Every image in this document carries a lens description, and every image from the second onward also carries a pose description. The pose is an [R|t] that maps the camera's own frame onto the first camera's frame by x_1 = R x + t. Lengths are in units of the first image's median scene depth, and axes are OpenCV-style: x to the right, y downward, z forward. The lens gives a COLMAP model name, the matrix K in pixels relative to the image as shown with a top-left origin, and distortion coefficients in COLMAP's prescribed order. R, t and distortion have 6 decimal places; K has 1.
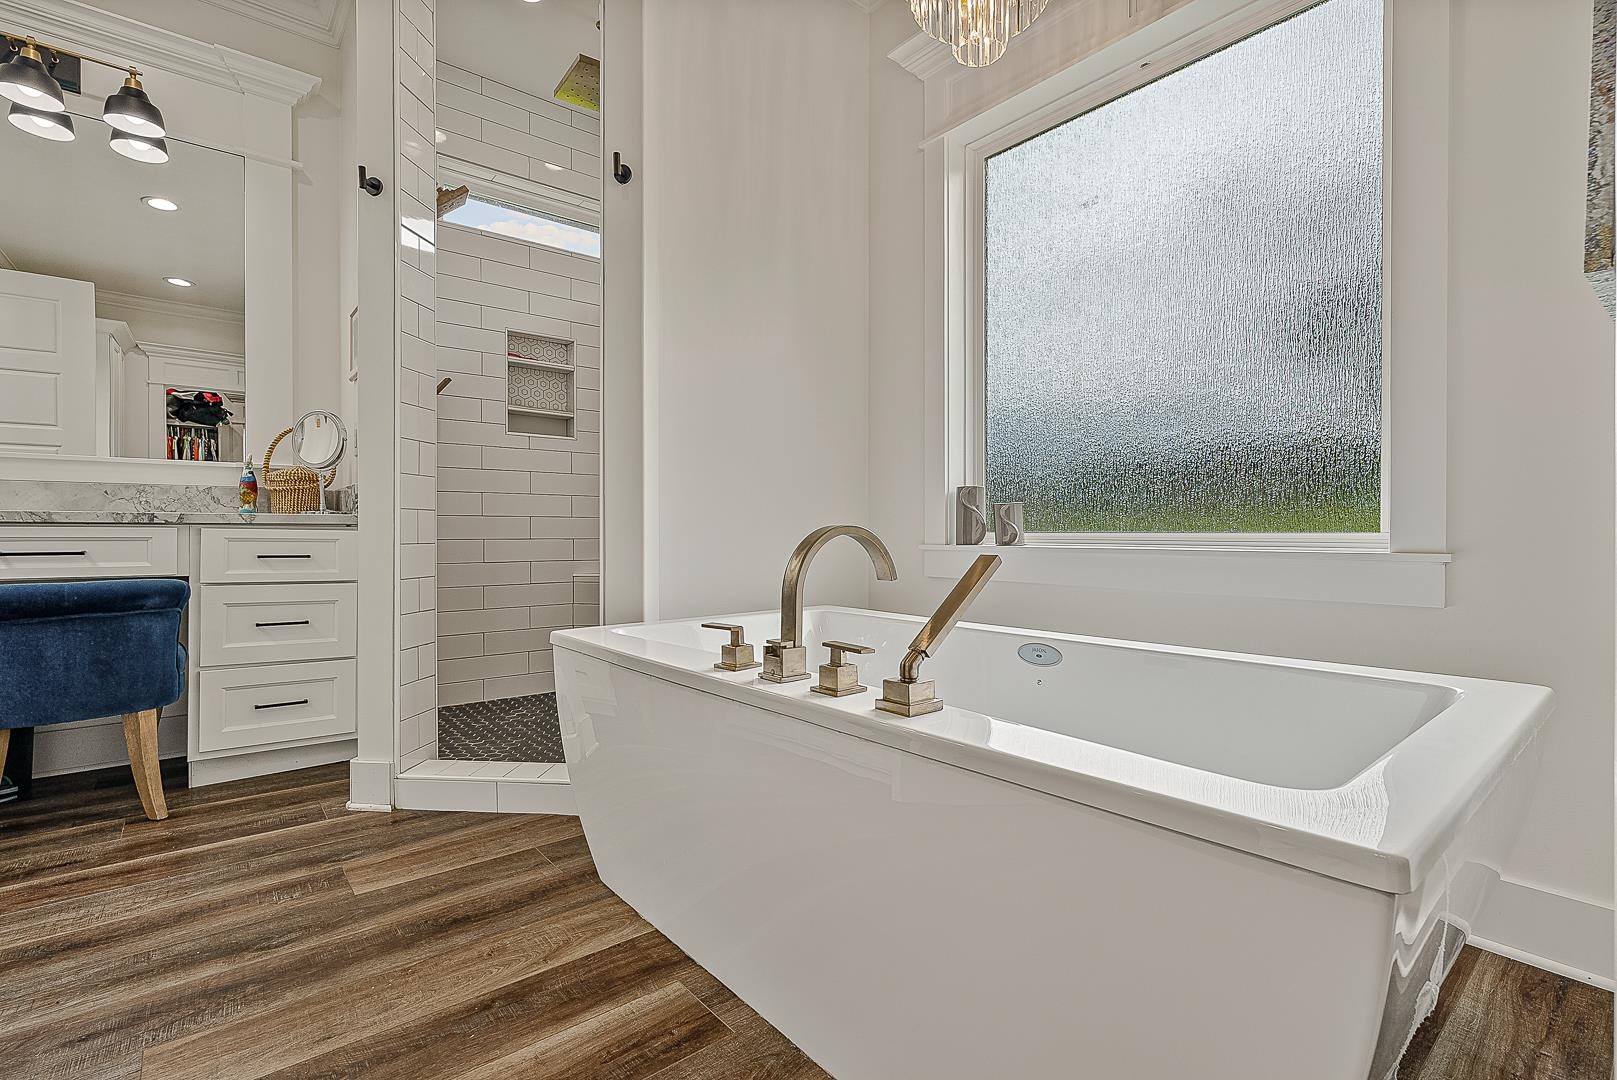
lens RADIAL K [[737.1, 0, 811.8], [0, 737.1, 539.0], [0, 0, 1]] dist [-0.002189, 0.000408]
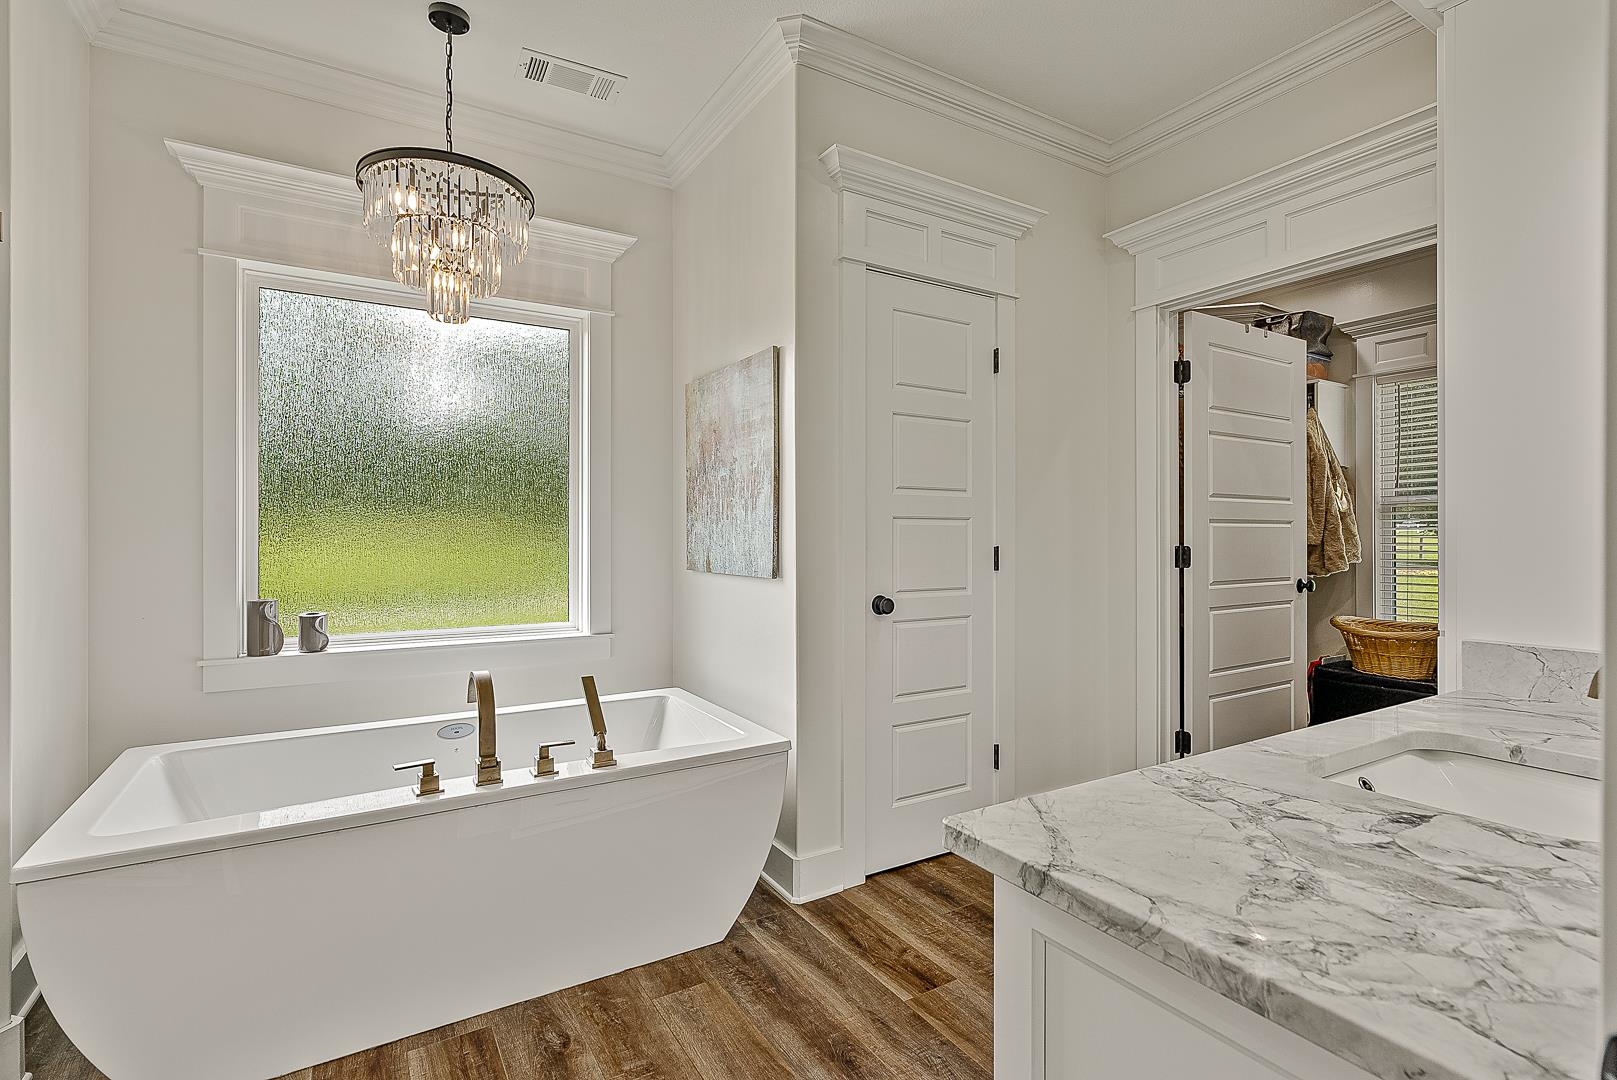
lens RADIAL K [[763.9, 0, 808.5], [0, 763.9, 534.7], [0, 0, 1]] dist [-0.002685, 0.000890]
pose [[0.145518, -0.004034, 0.989347, -0.877410], [0.005731, 0.999978, 0.003234, -0.187701], [-0.989339, 0.005199, 0.145538, 0.073045]]
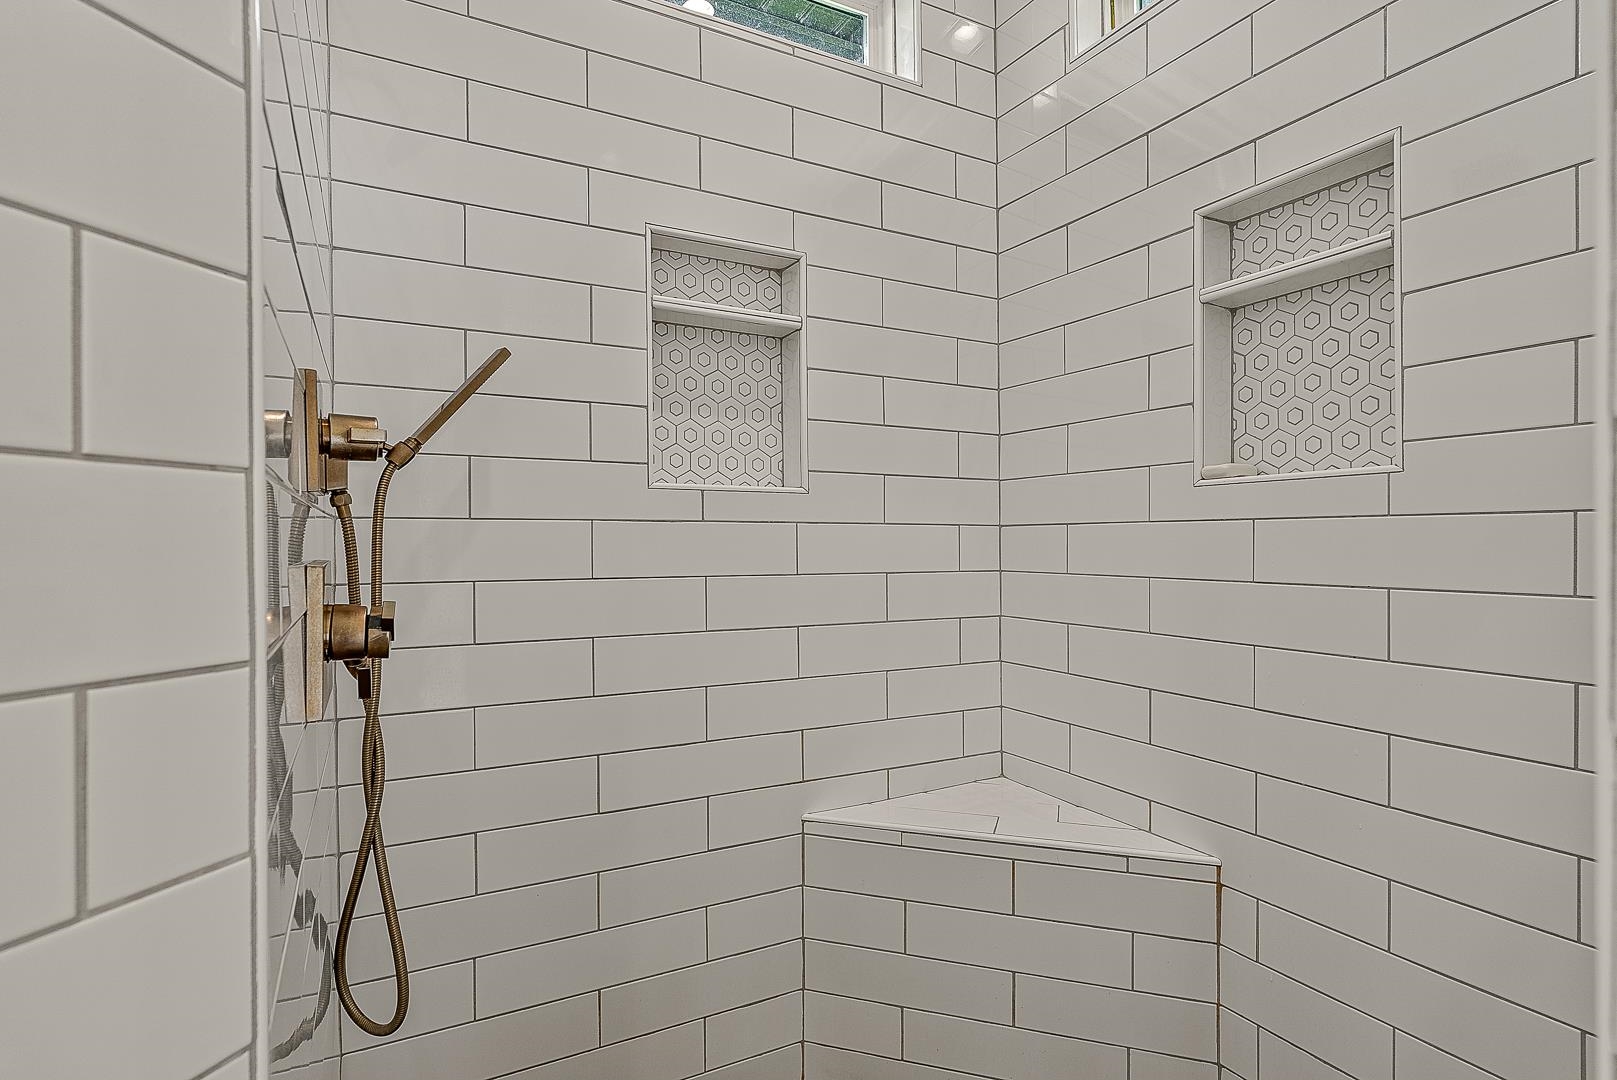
lens RADIAL K [[812.8, 0, 809.1], [0, 812.8, 546.2], [0, 0, 1]] dist [-0.002633, 0.000389]
pose [[0.978882, -0.000767, -0.204423, -0.377753], [0.000760, 1.000000, -0.000112, -0.176100], [0.204423, -0.000046, 0.978883, 0.926320]]
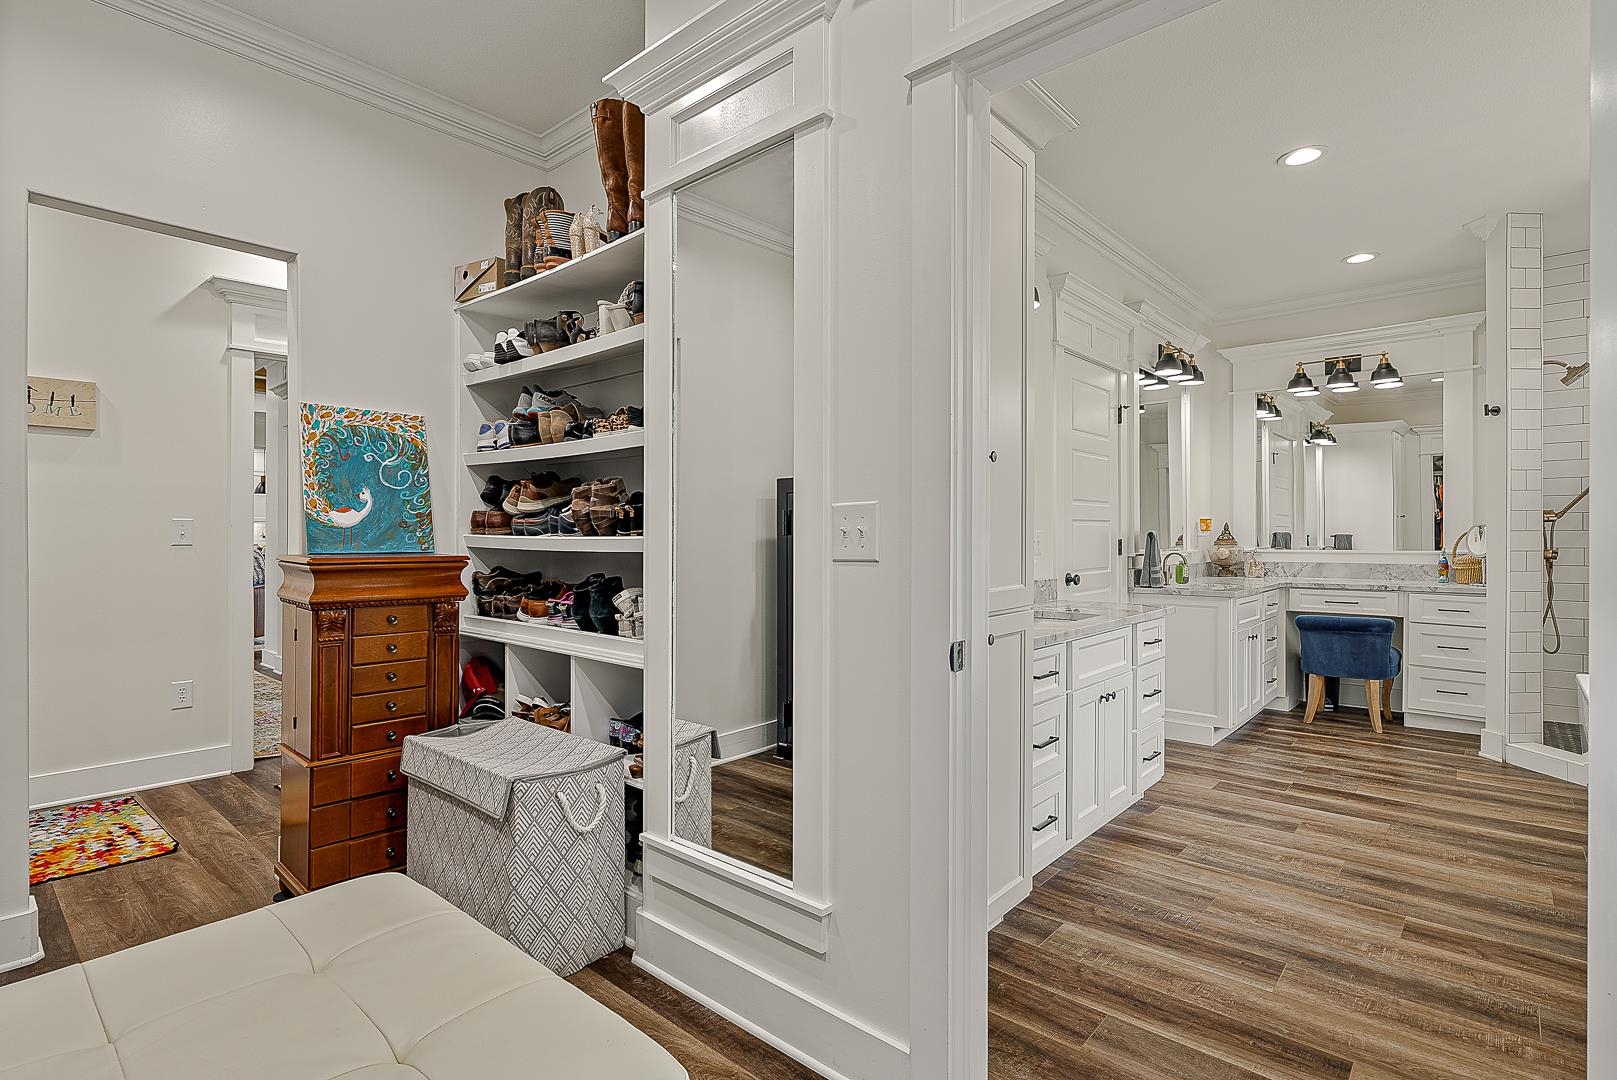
lens RADIAL K [[789.9, 0, 812.7], [0, 789.9, 547.9], [0, 0, 1]] dist [-0.001053, 0.000921]
pose [[0.152485, 0.013131, -0.988218, 1.067870], [-0.000076, 0.999912, 0.013275, -0.174269], [0.988306, -0.001949, 0.152473, -0.946595]]
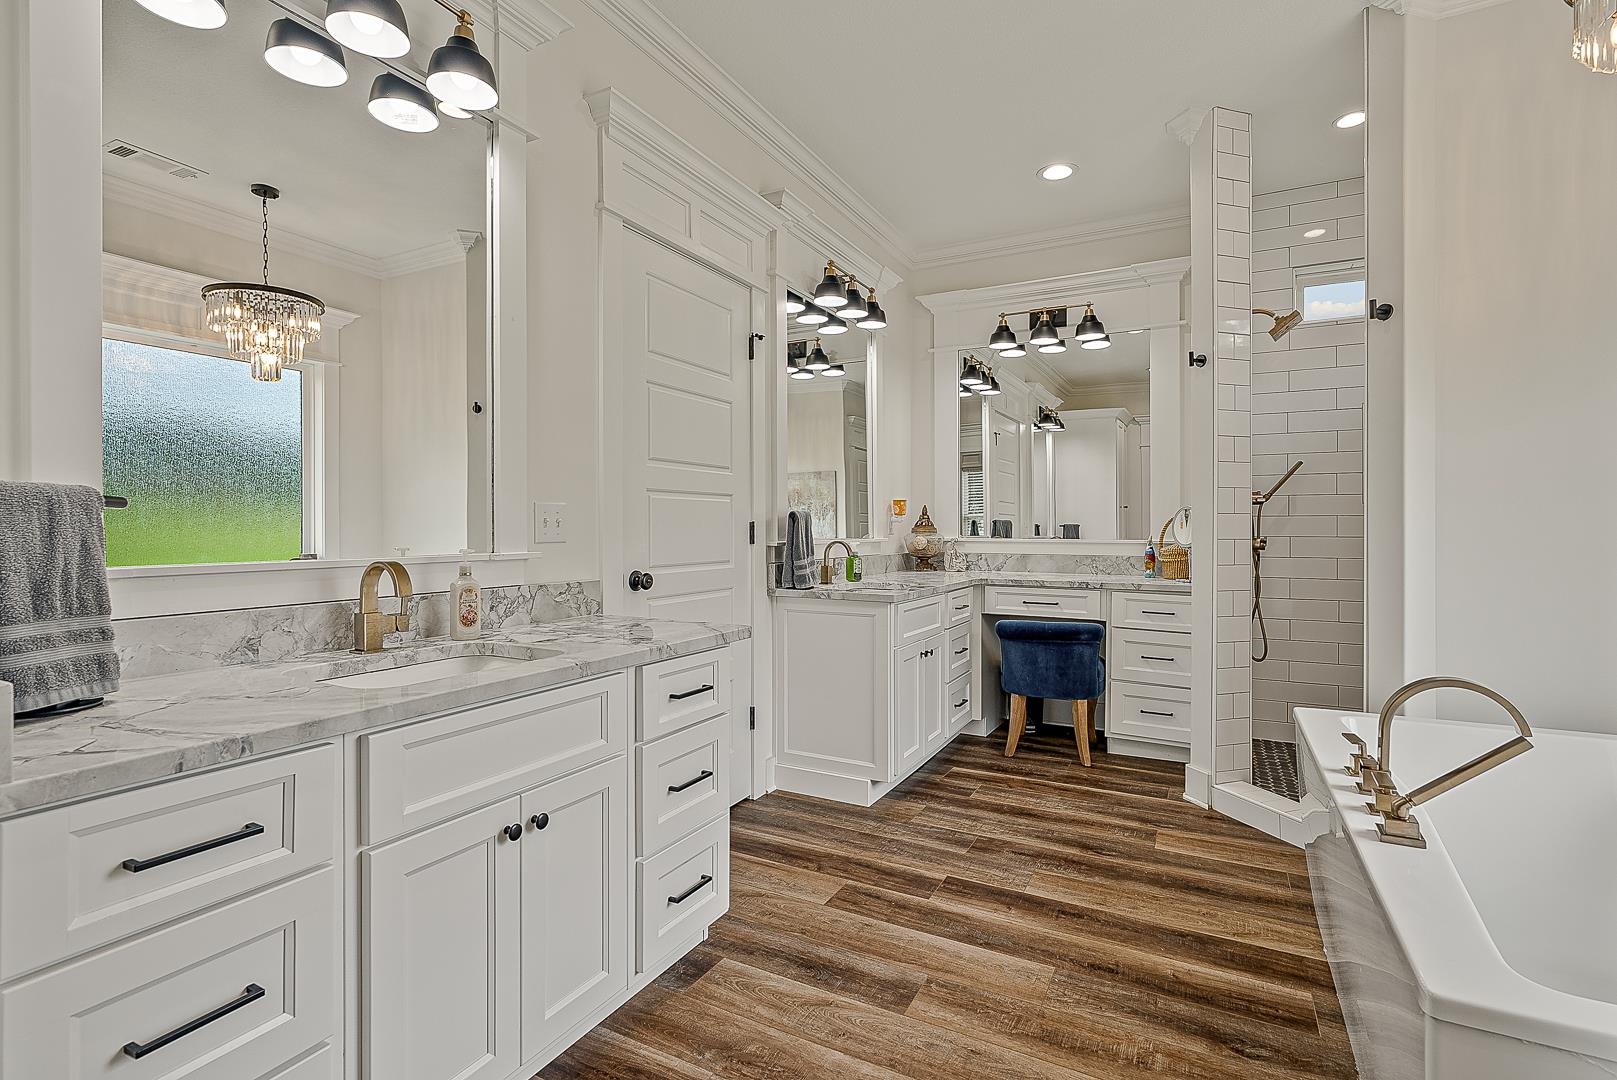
lens RADIAL K [[763.9, 0, 808.5], [0, 763.9, 534.7], [0, 0, 1]] dist [-0.002685, 0.000890]
pose [[0.374250, 0.008872, -0.927285, 0.484445], [-0.006305, 0.999955, 0.007023, -0.155279], [0.927306, 0.003218, 0.374289, -0.241574]]
